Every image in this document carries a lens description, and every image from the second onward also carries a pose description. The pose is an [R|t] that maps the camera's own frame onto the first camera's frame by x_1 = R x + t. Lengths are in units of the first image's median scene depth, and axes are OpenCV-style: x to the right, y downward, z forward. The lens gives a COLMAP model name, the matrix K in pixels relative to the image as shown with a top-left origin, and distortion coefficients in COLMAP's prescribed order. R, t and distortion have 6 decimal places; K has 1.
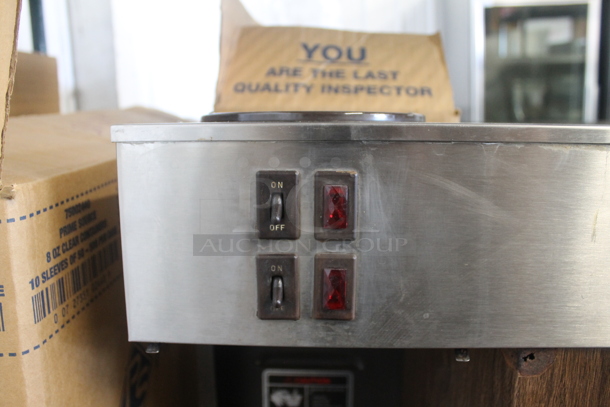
lens RADIAL K [[503.1, 0, 299.5], [0, 503.1, 208.9], [0, 0, 1]] dist [-0.143556, 0.089002]
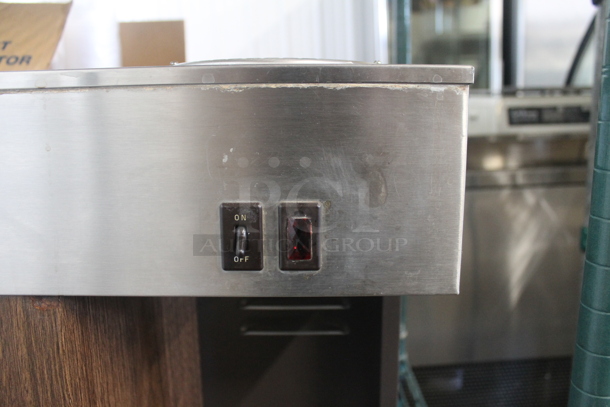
lens RADIAL K [[503.1, 0, 302.9], [0, 503.1, 201.6], [0, 0, 1]] dist [-0.143556, 0.089002]
pose [[0.998254, -0.015273, 0.057061, 0.785052], [0.014127, 0.999692, 0.020425, 0.044876], [-0.057356, -0.019583, 0.998162, -0.031273]]
